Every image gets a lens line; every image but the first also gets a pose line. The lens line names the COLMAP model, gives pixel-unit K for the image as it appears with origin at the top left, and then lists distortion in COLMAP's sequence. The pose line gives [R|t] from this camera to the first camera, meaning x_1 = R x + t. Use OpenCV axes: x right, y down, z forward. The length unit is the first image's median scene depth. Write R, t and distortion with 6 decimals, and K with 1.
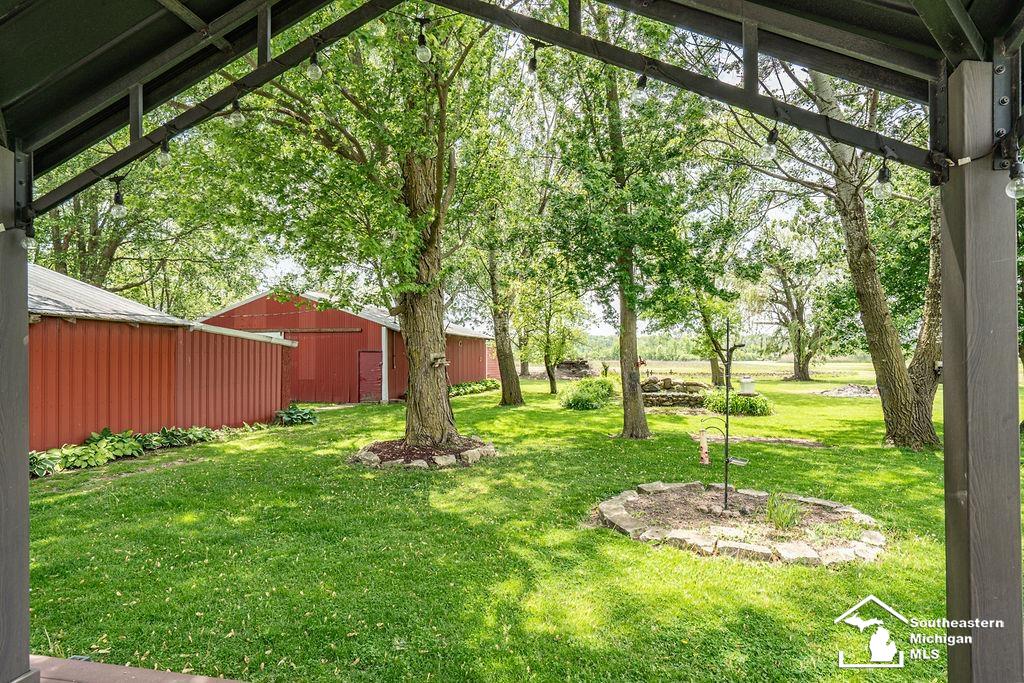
lens RADIAL K [[586.2, 0, 512.0], [0, 586.2, 344.2], [0, 0, 1]] dist [-0.002191, 0.000123]
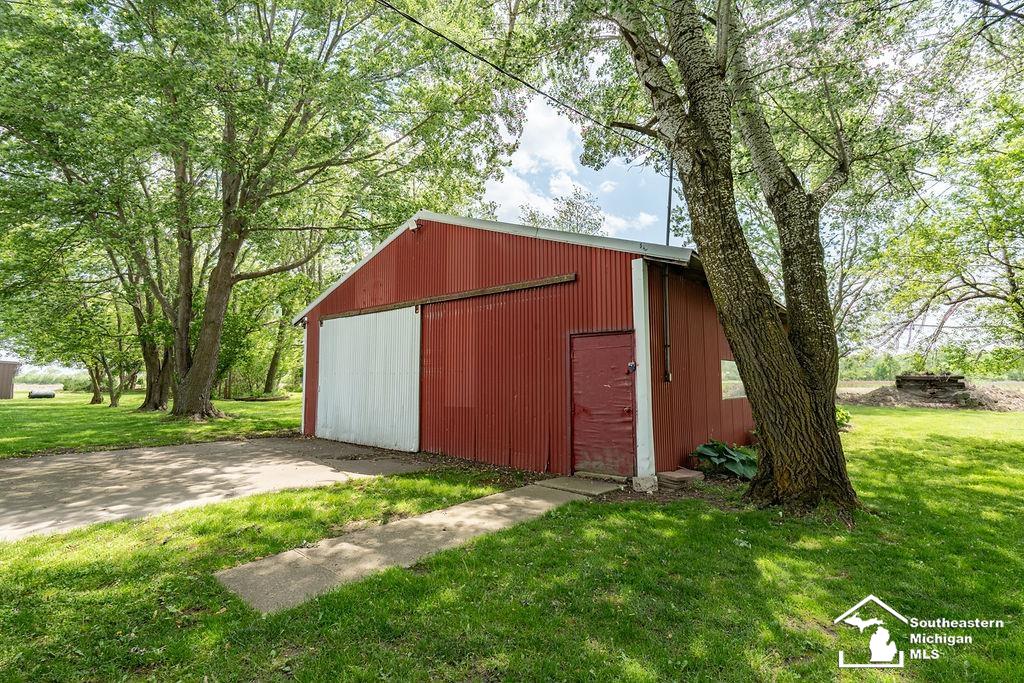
lens RADIAL K [[461.4, 0, 512.5], [0, 461.4, 341.2], [0, 0, 1]] dist [-0.000747, 0.000779]
pose [[0.897051, -0.033723, -0.440638, -0.163356], [0.007747, 0.998131, -0.060618, 0.033199], [0.441859, 0.050963, 0.895636, 0.714548]]
